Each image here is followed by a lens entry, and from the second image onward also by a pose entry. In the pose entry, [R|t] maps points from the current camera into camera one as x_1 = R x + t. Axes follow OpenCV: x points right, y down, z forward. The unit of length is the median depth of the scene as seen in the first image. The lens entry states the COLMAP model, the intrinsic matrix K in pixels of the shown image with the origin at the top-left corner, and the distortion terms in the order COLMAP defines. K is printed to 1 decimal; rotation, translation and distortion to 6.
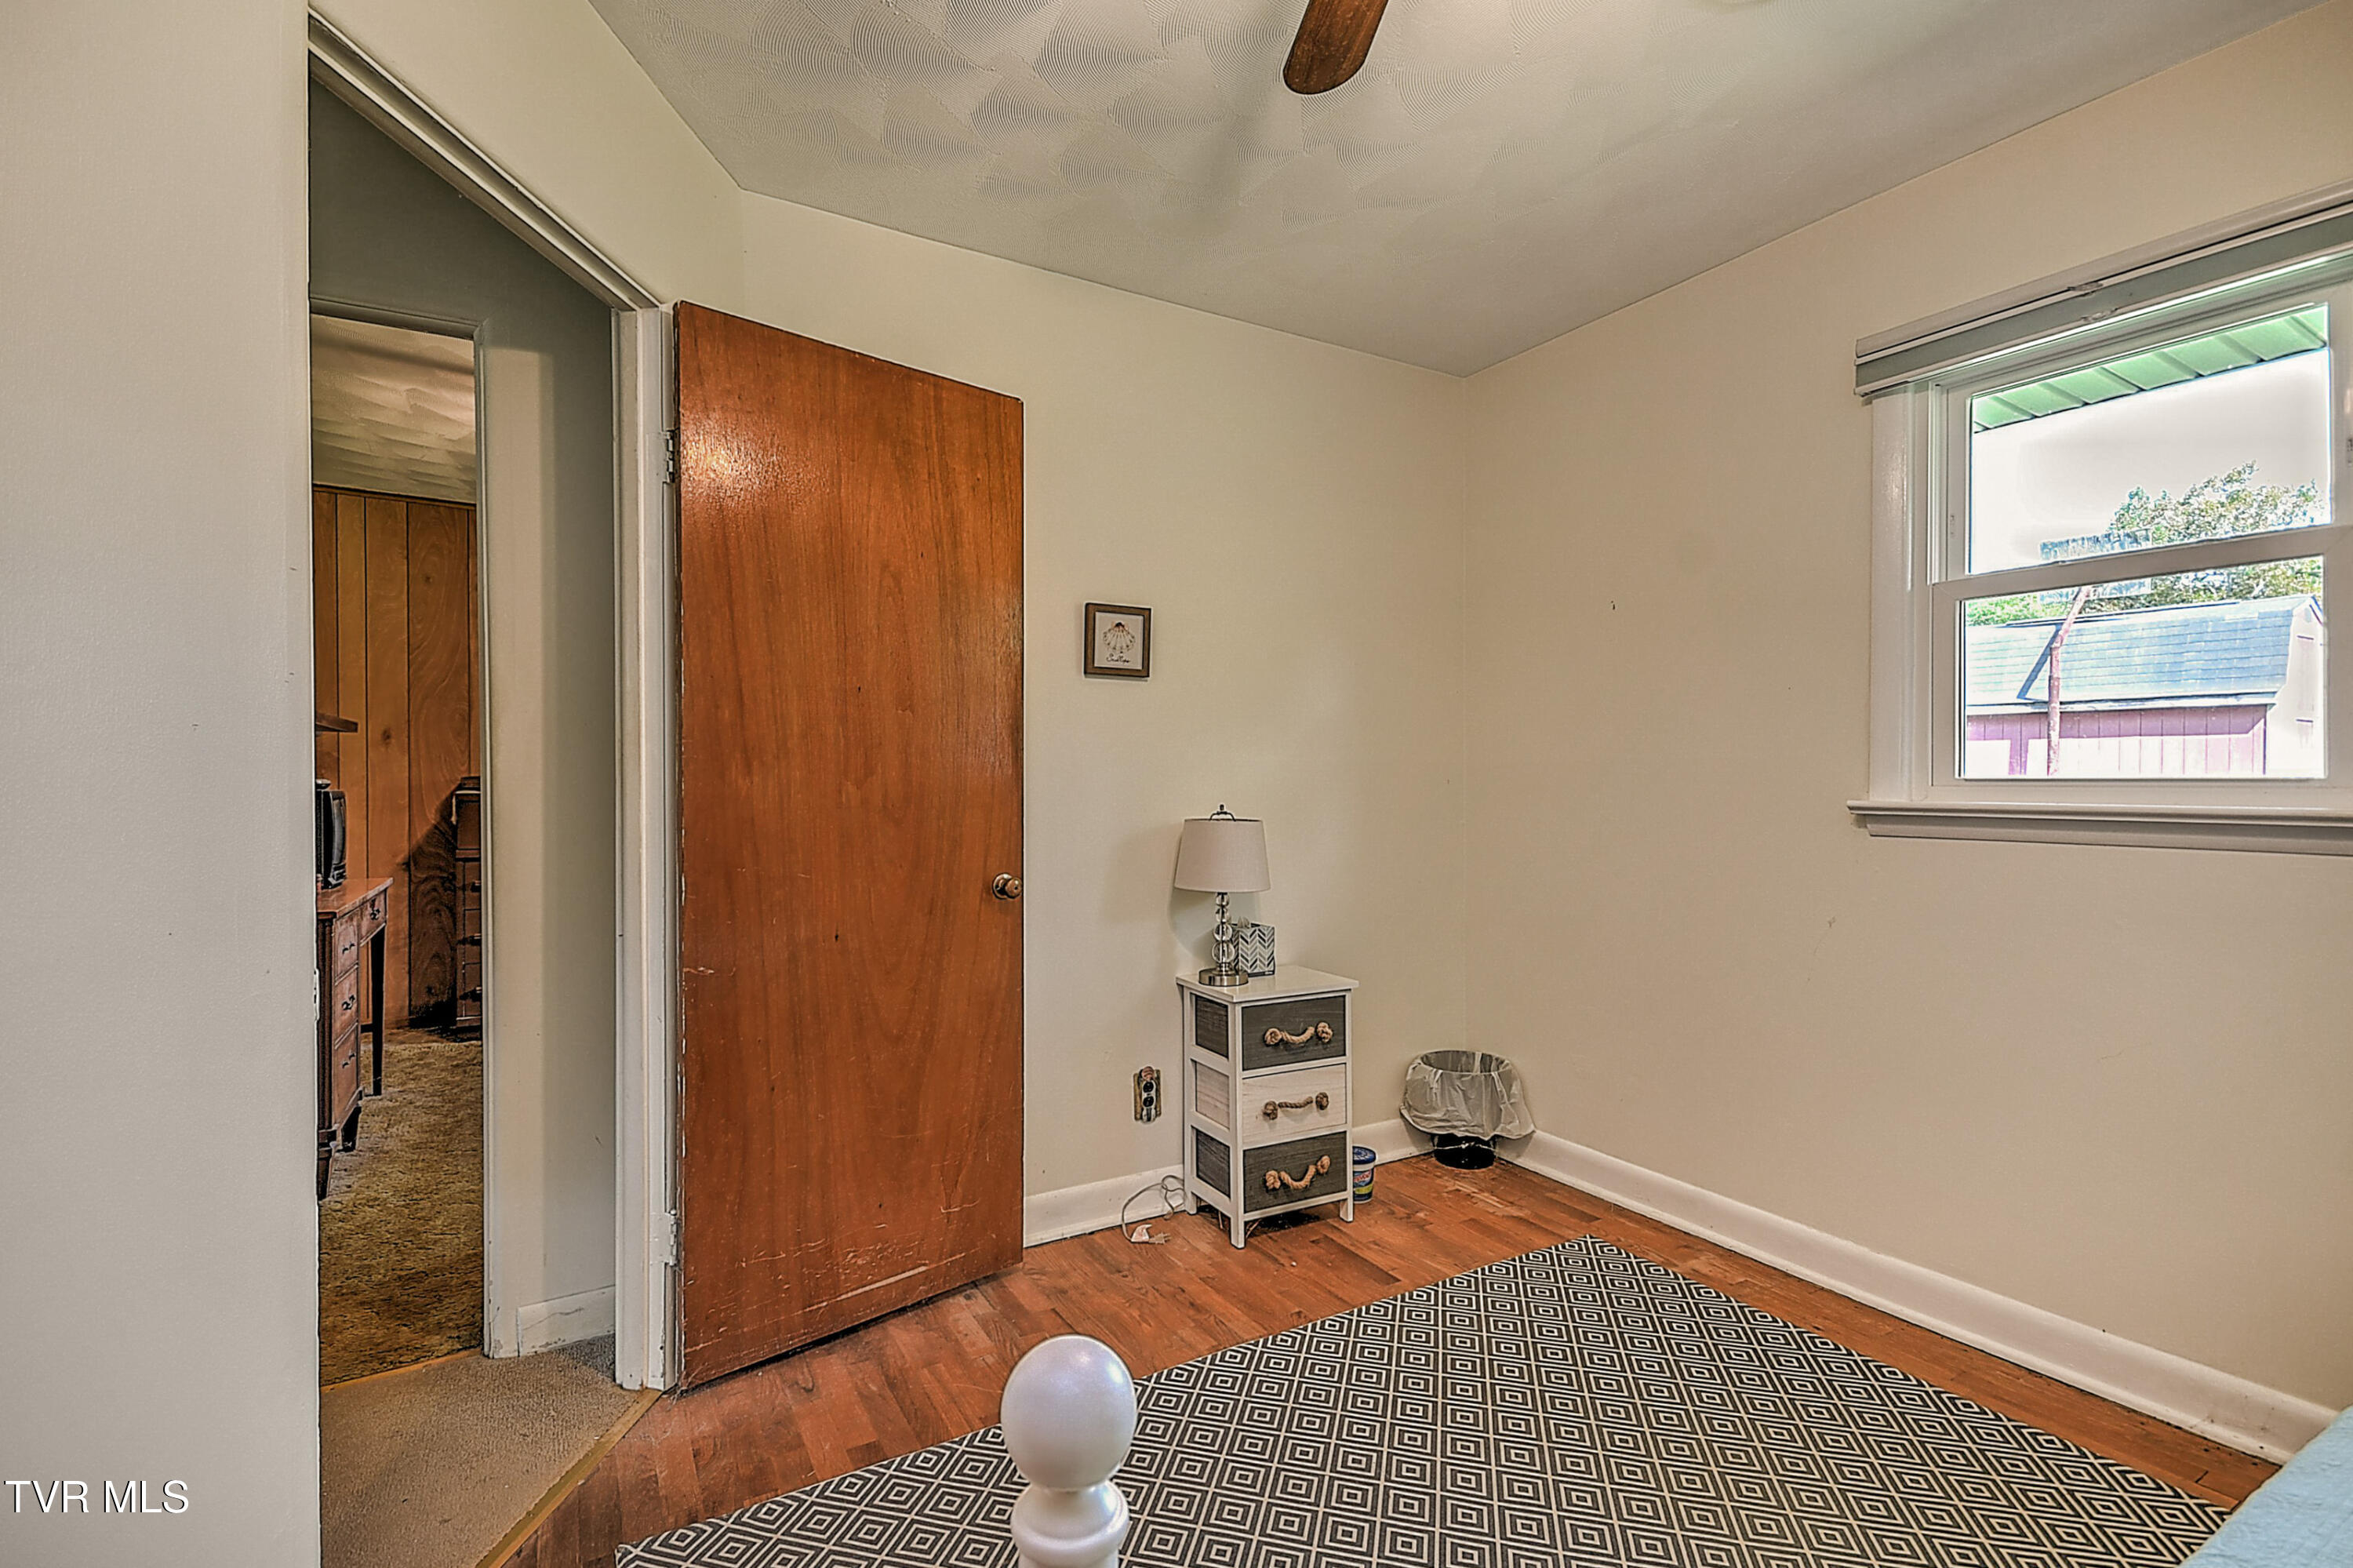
lens RADIAL K [[1067.1, 0, 1183.9], [0, 1067.1, 781.0], [0, 0, 1]] dist [0.002431, 0.000962]
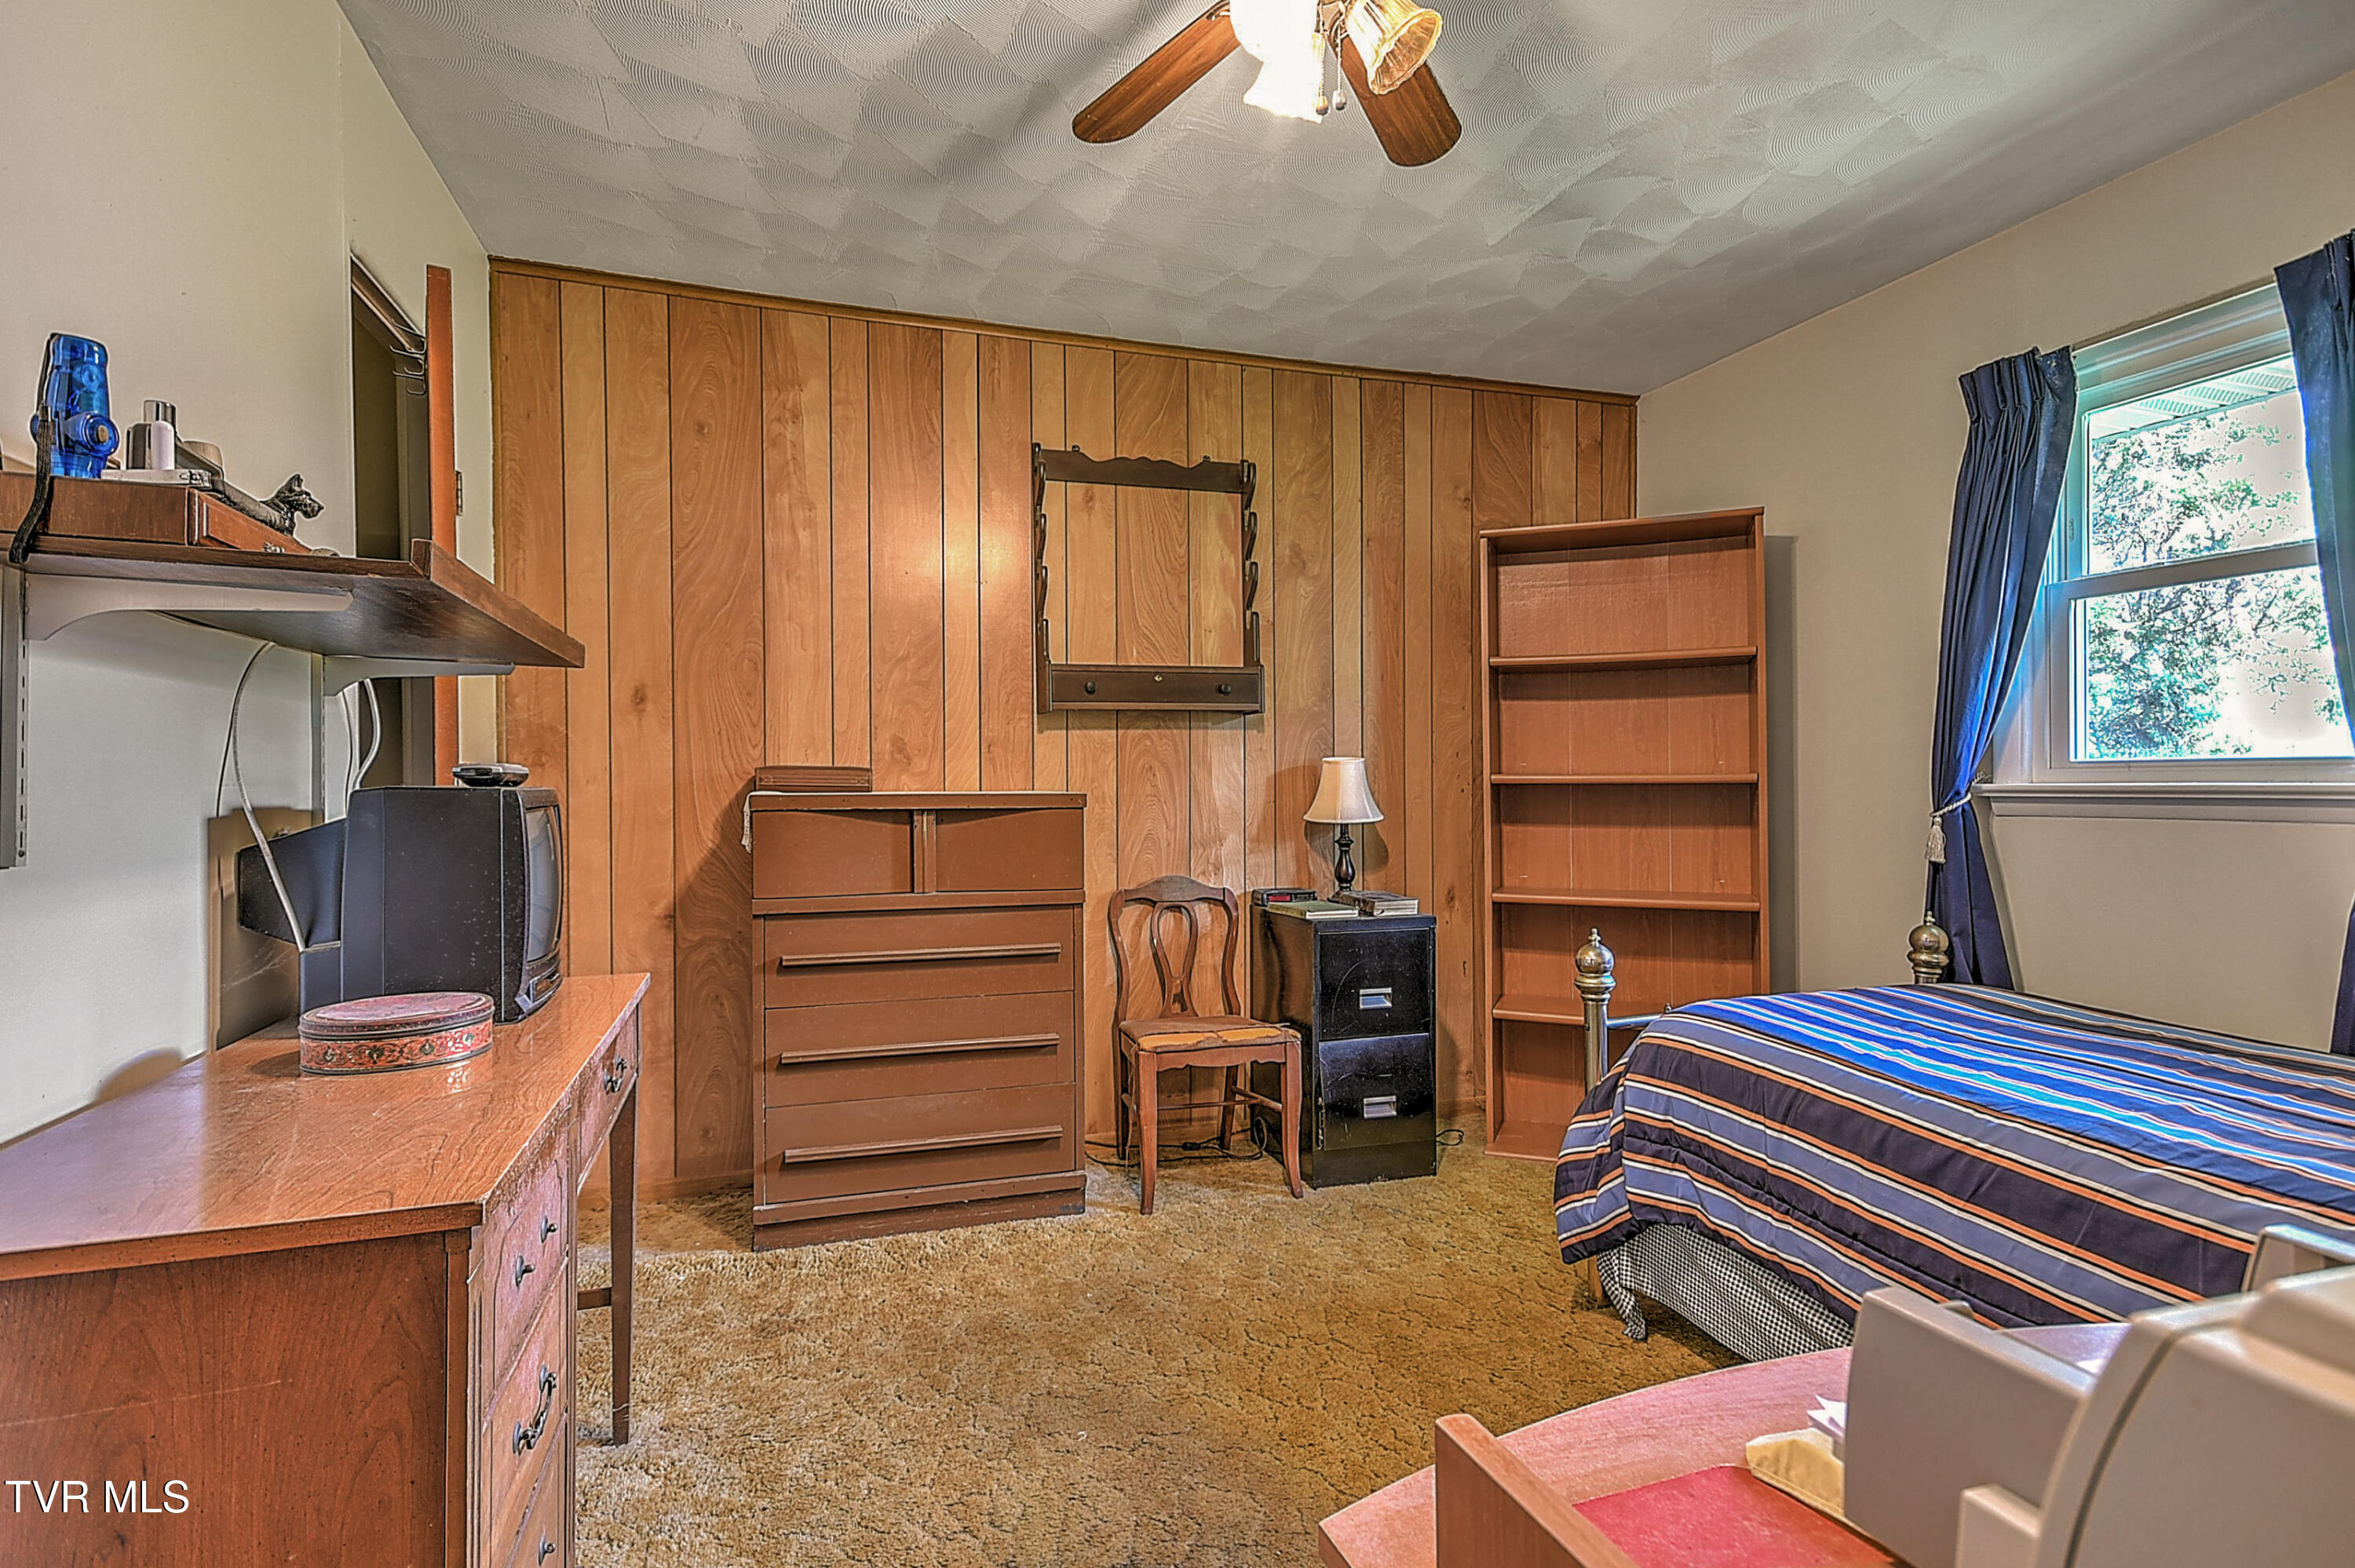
lens RADIAL K [[1146.7, 0, 1173.1], [0, 1146.7, 780.3], [0, 0, 1]] dist [0.015778, 0.000931]
pose [[0.977827, -0.002614, -0.209398, -0.328598], [0.003051, 0.999994, 0.001766, 0.003047], [0.209392, -0.002365, 0.977829, 0.445142]]
